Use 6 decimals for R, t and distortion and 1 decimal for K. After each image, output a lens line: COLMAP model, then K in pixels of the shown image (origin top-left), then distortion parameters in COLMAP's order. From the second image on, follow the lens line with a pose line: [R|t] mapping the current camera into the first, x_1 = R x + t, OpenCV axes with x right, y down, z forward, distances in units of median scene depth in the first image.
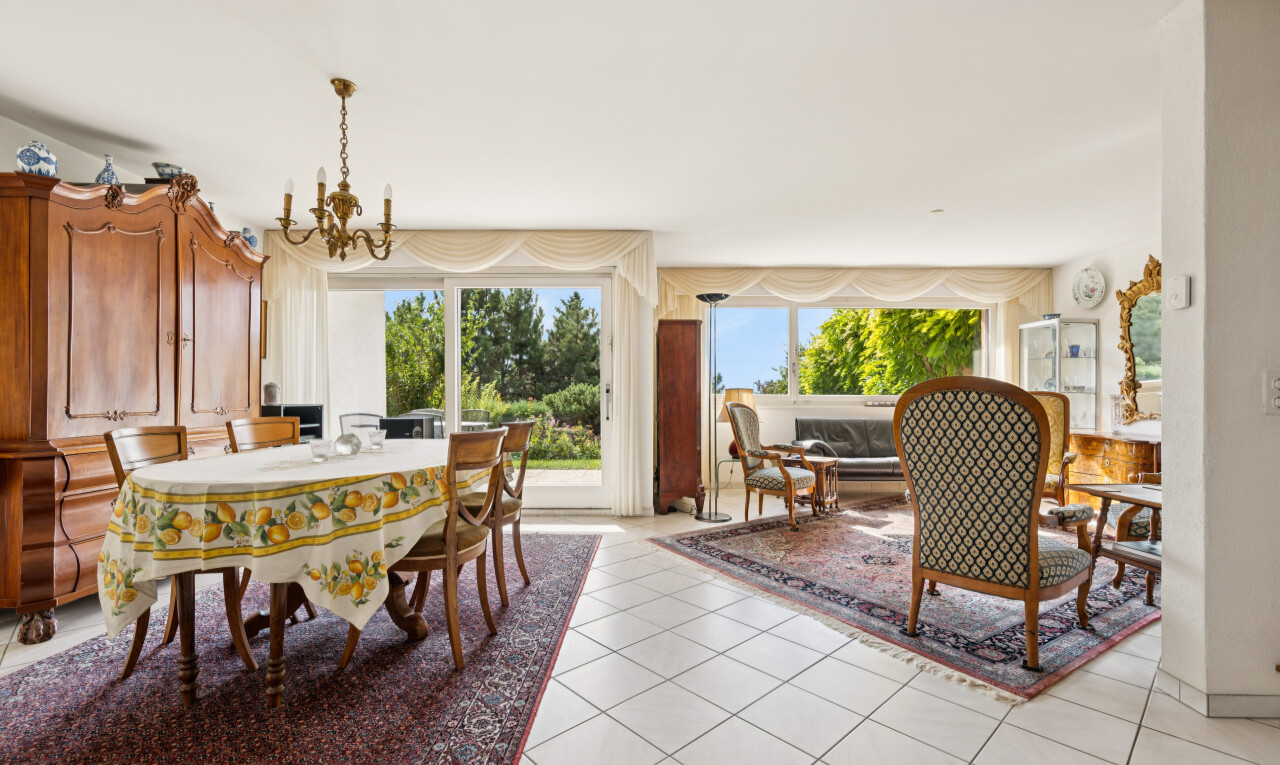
lens RADIAL K [[557.6, 0, 639.8], [0, 557.6, 385.3], [0, 0, 1]] dist [0.003349, 0.000398]
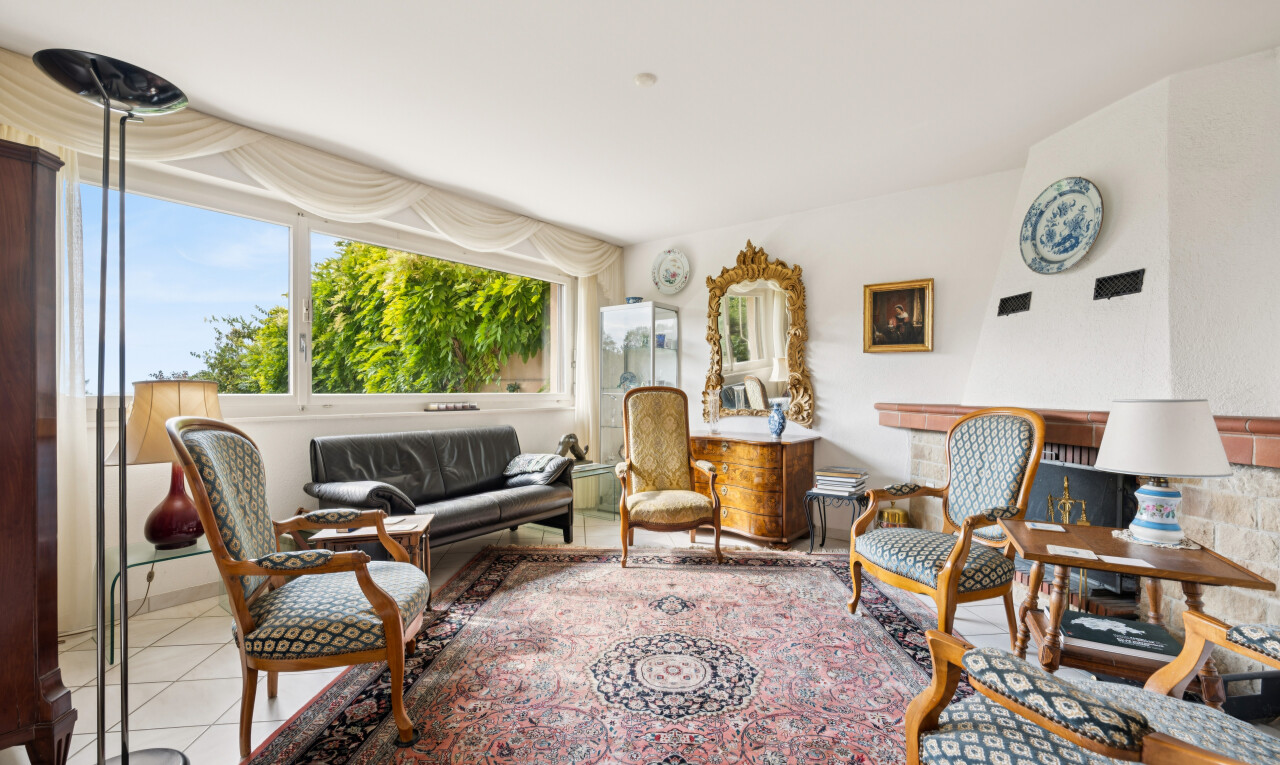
lens RADIAL K [[557.6, 0, 639.5], [0, 557.6, 383.2], [0, 0, 1]] dist [0.003349, 0.000398]
pose [[0.587577, 0.003515, 0.809161, 0.039287], [-0.004922, 0.999988, -0.000770, 0.005893], [-0.809153, -0.003531, 0.587587, 0.460746]]
